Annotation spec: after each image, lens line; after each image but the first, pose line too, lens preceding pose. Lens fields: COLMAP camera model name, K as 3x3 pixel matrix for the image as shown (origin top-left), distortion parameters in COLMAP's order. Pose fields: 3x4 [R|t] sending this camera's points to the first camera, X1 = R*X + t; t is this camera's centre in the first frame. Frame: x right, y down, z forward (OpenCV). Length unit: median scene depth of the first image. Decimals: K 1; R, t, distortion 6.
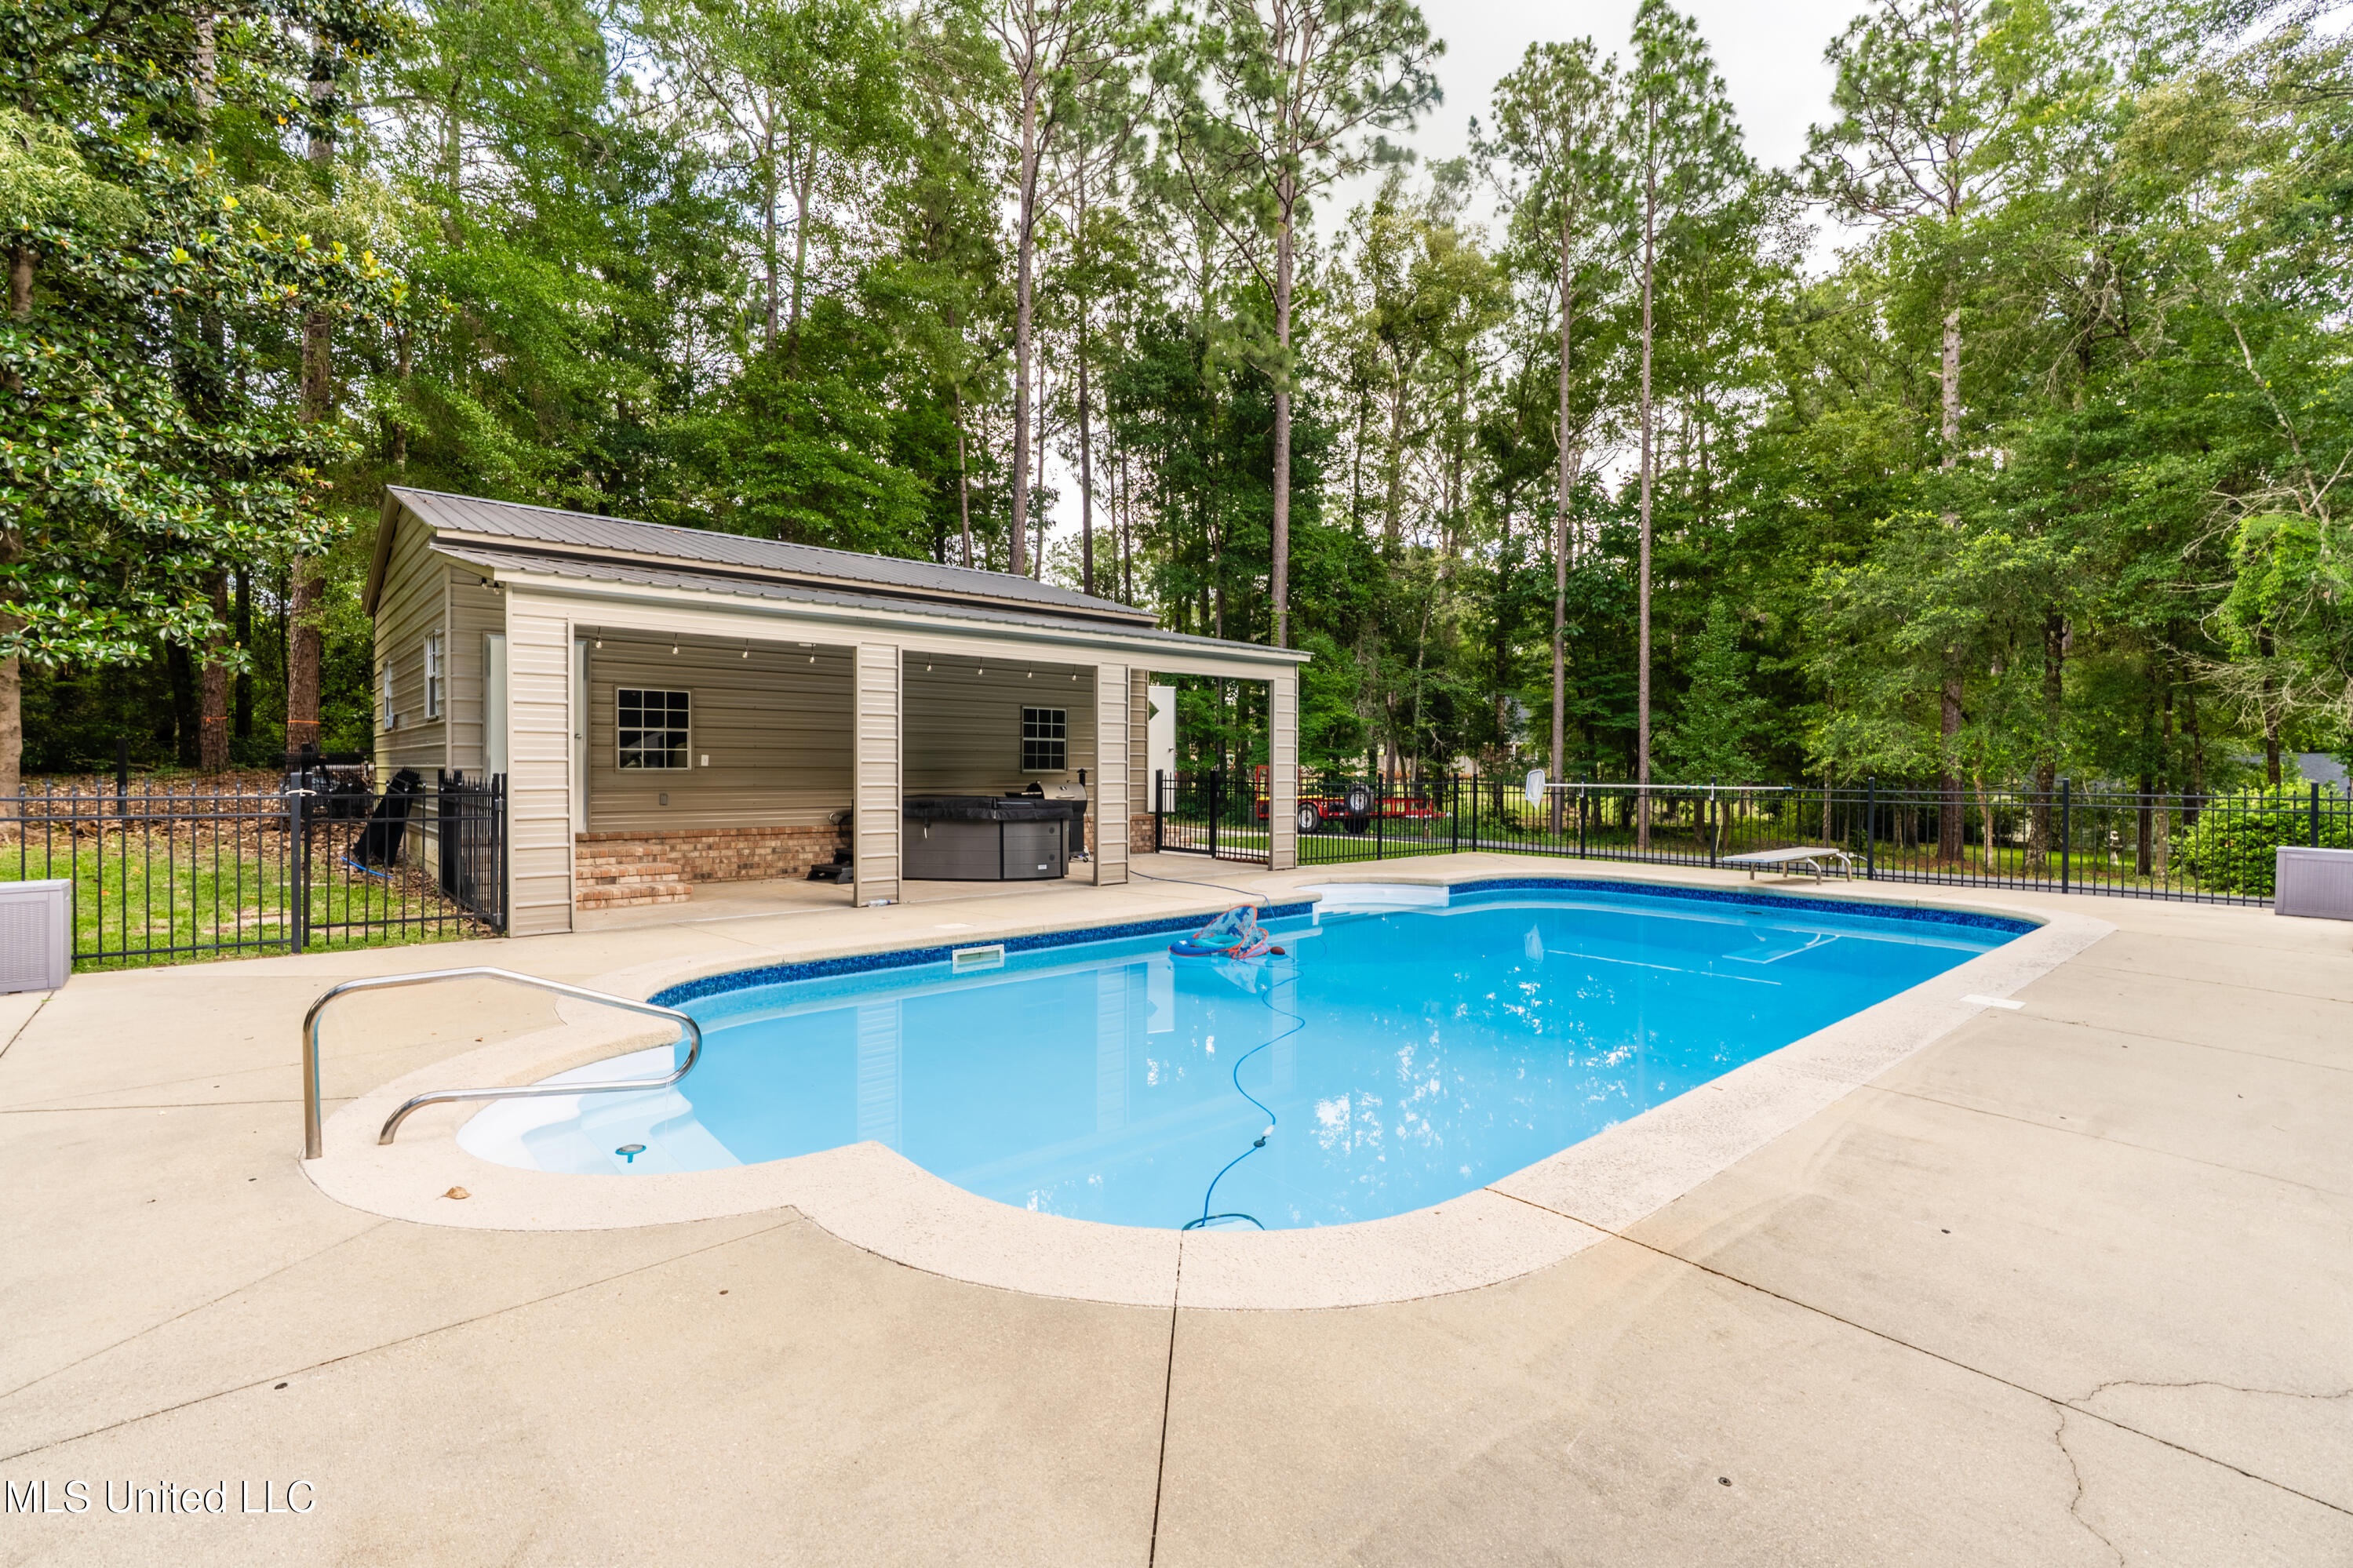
lens RADIAL K [[1090.4, 0, 1176.5], [0, 1090.4, 784.0], [0, 0, 1]] dist [-0.002099, -0.000190]
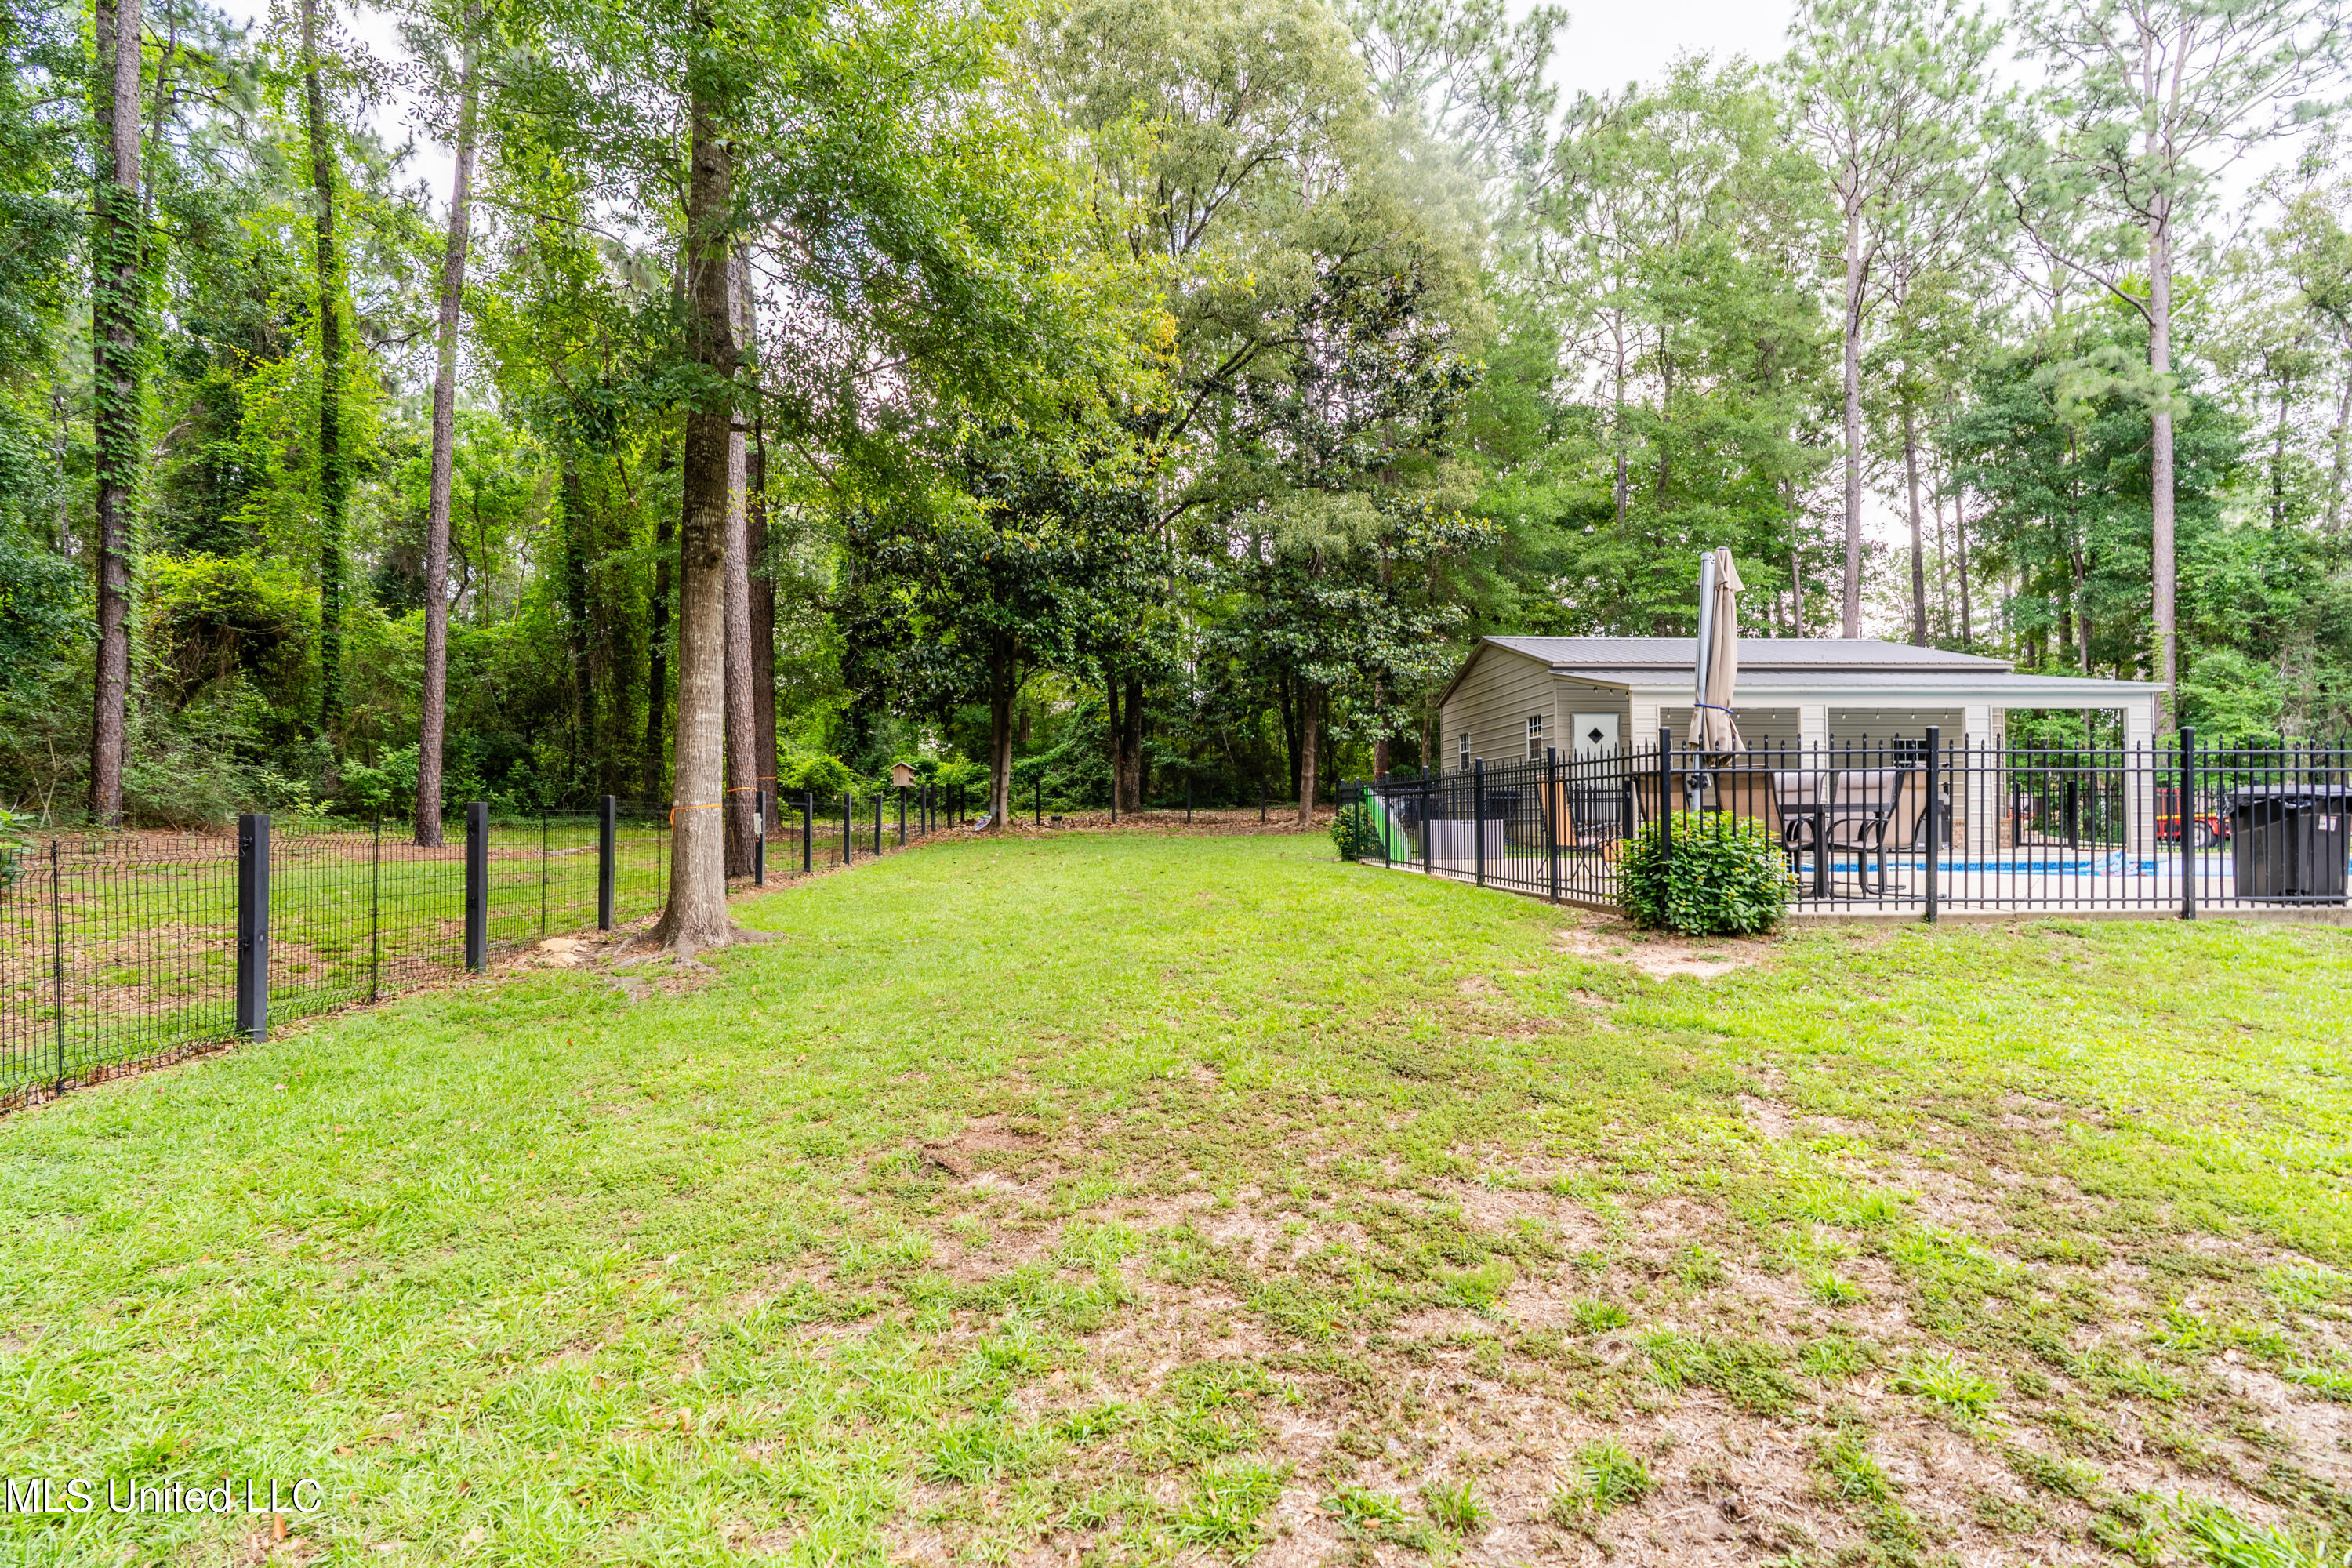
lens RADIAL K [[1124.5, 0, 1140.7], [0, 1124.5, 794.9], [0, 0, 1]] dist [-0.001990, -0.000570]
pose [[0.783763, -0.018911, -0.620772, -0.001789], [-0.004323, 0.999346, -0.035902, 0.026355], [0.621045, 0.030822, 0.783169, -0.337155]]
